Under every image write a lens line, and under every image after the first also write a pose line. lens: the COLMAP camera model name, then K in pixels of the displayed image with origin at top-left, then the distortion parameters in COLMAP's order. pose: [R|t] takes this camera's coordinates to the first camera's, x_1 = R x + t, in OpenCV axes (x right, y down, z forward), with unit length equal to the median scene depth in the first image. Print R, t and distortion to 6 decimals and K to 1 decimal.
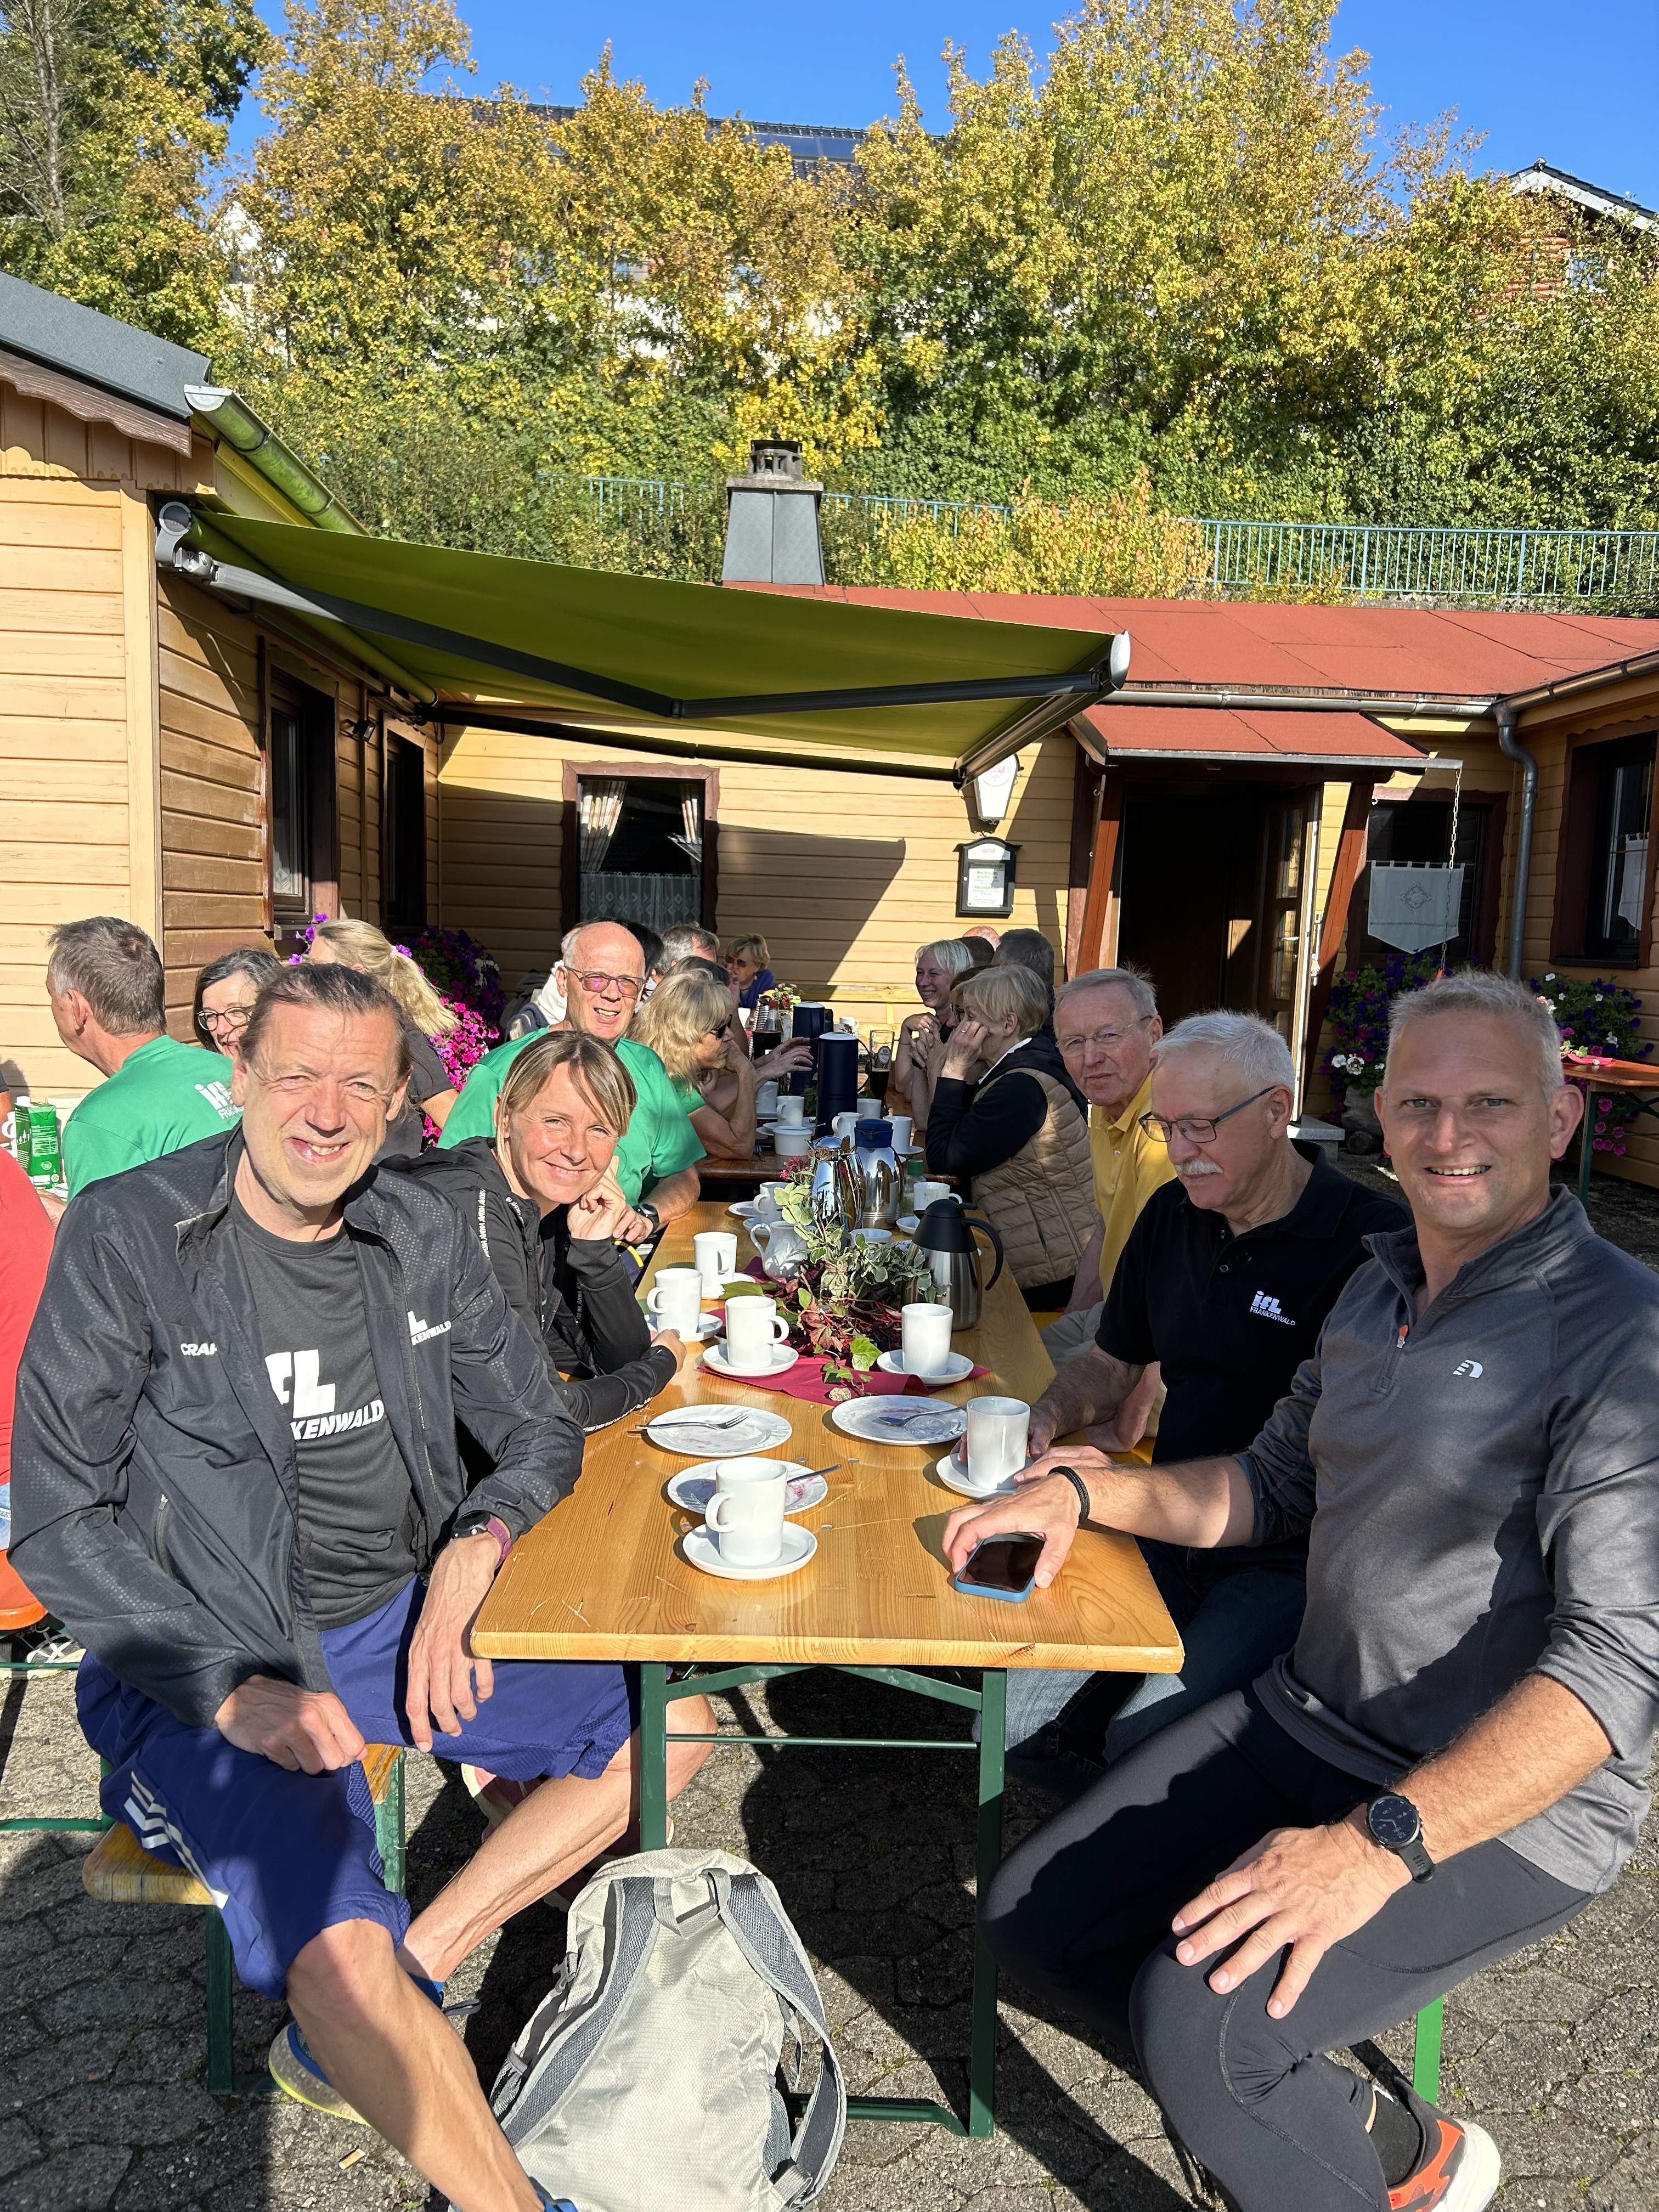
lens RADIAL K [[1643.4, 0, 830.6], [0, 1643.4, 1123.0], [0, 0, 1]] dist [0.027996, -0.036829]
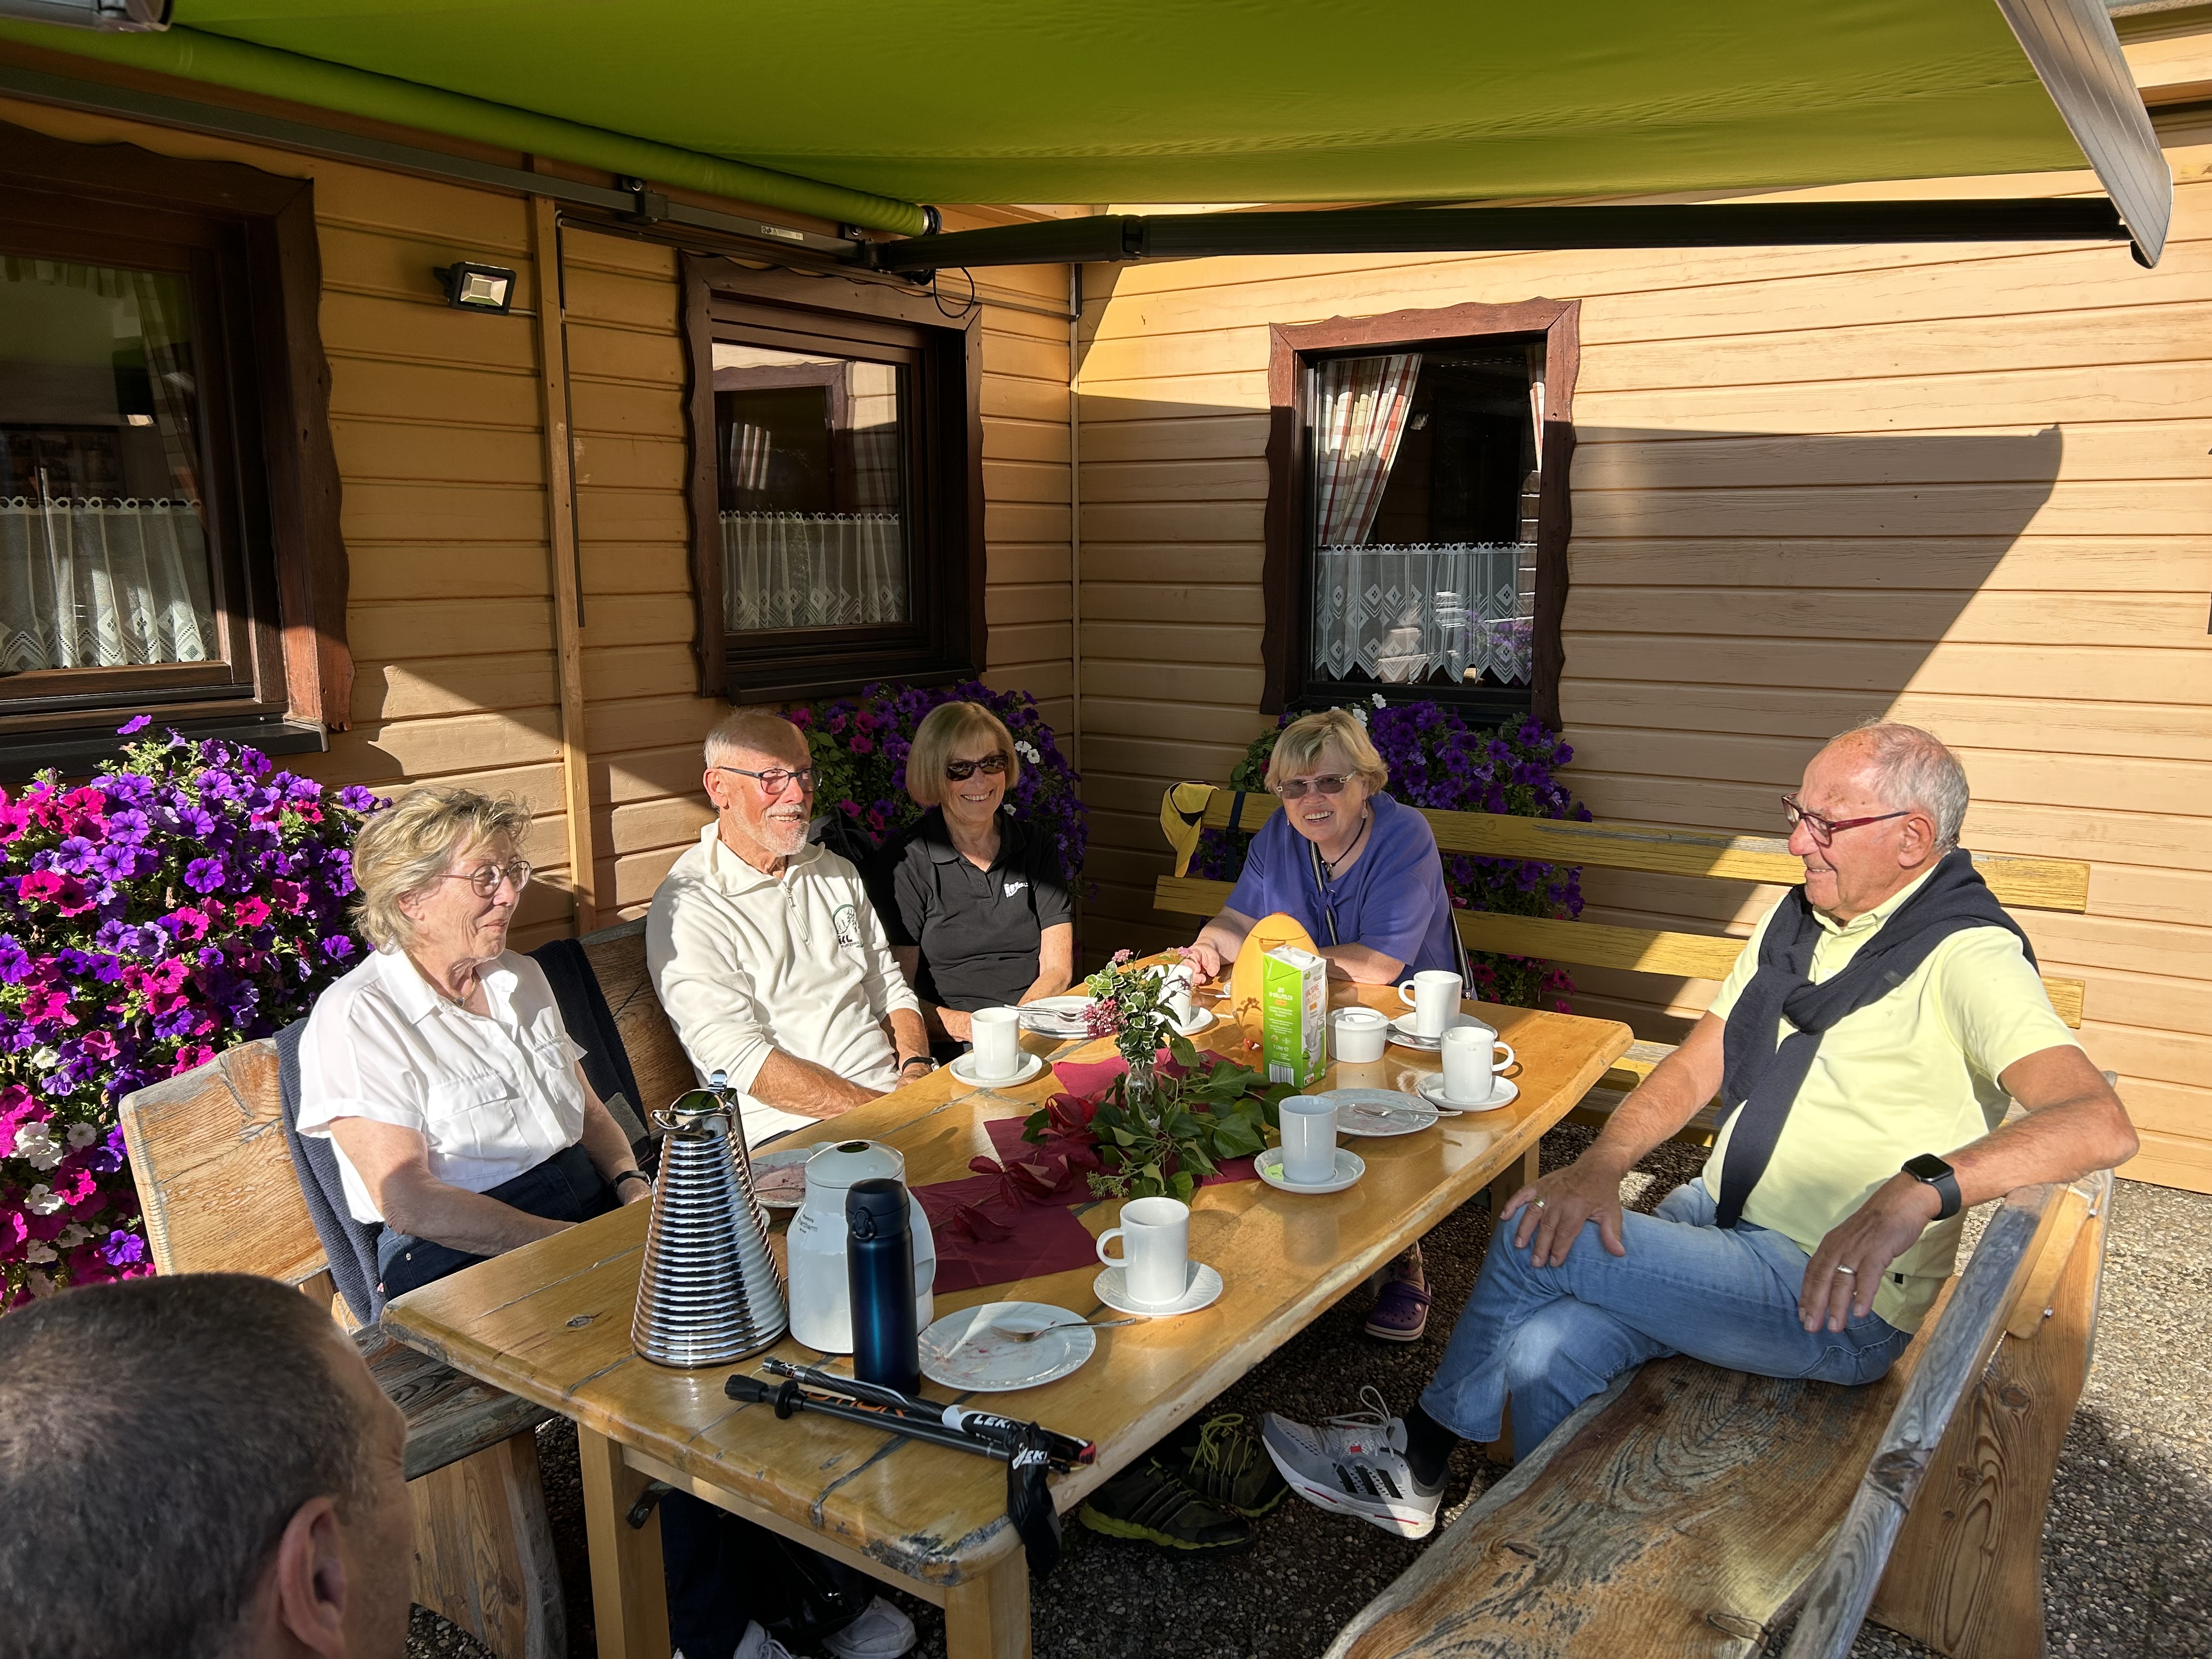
lens RADIAL K [[1643.4, 0, 1097.4], [0, 1643.4, 832.5], [0, 0, 1]] dist [0.027996, -0.036829]
pose [[0.802727, 0.065284, -0.592763, 0.040510], [-0.041526, 0.997696, 0.053647, -0.036679], [0.594900, -0.018449, 0.803588, 0.226543]]
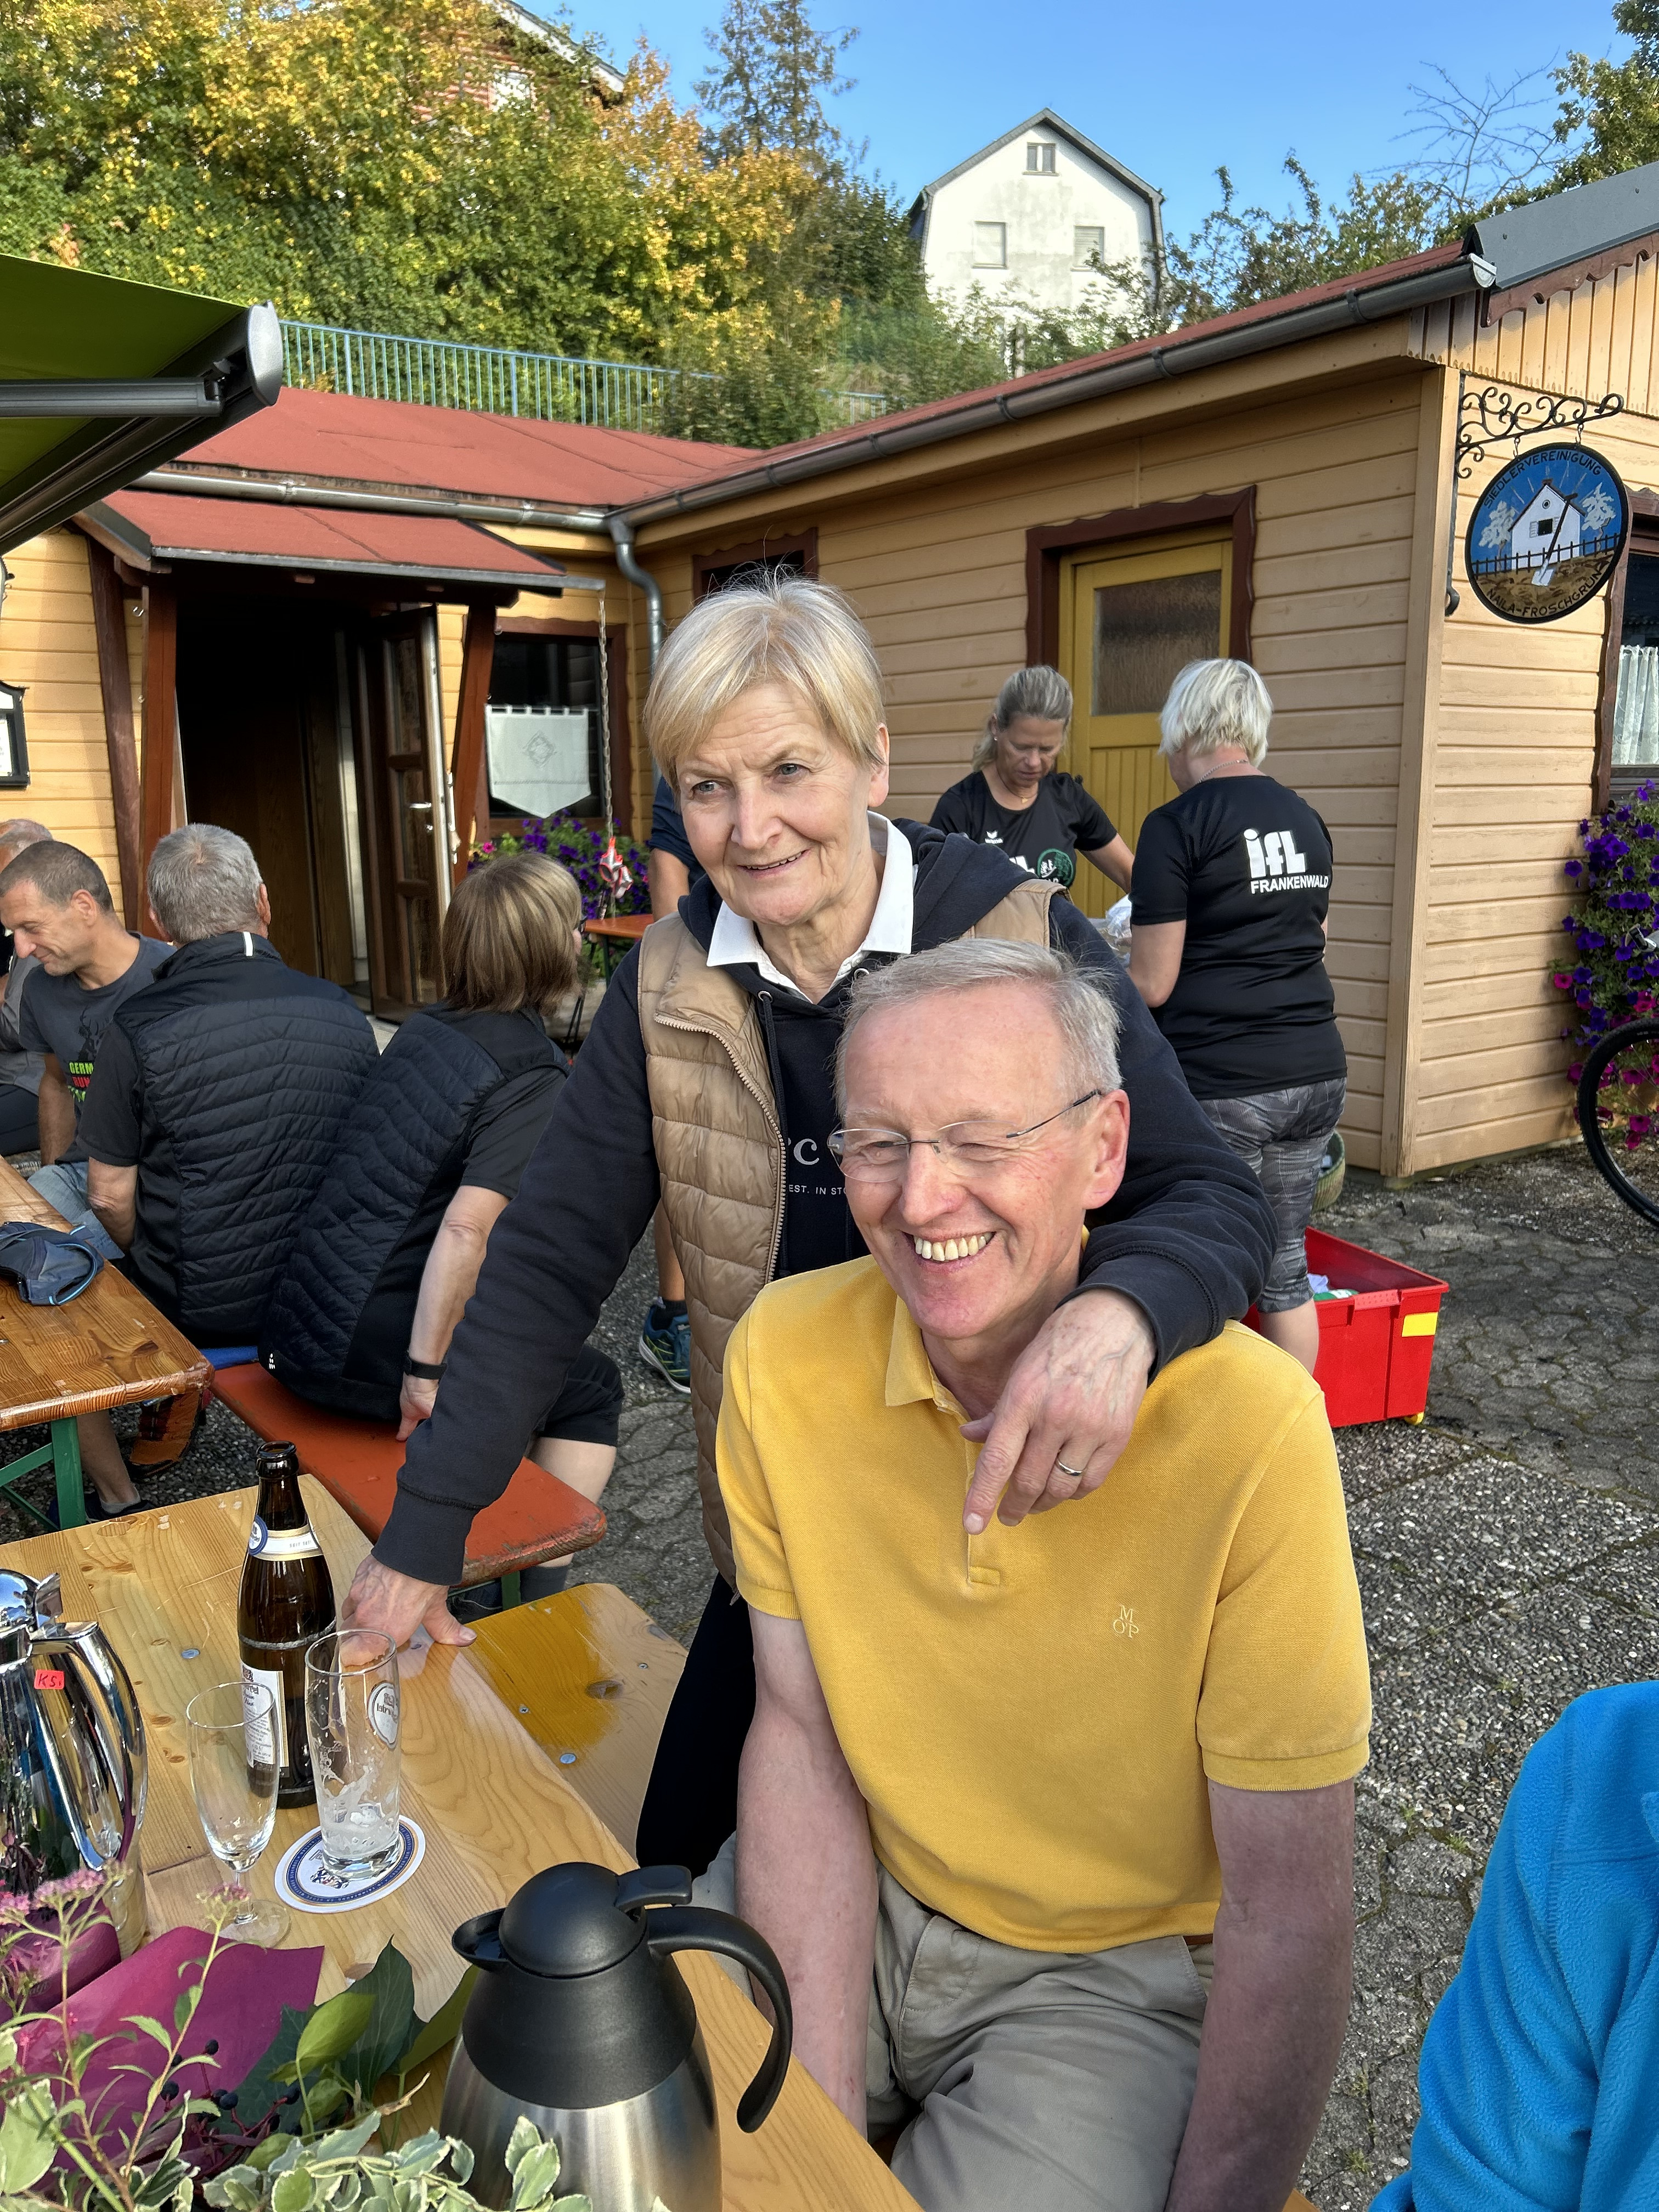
lens RADIAL K [[1643.4, 0, 850.6], [0, 1643.4, 1090.8], [0, 0, 1]] dist [0.027996, -0.036829]
pose [[0.822920, -0.143614, 0.549706, -0.002431], [0.104318, 0.989270, 0.102287, -0.013475], [-0.558498, -0.026830, 0.829072, 0.084985]]
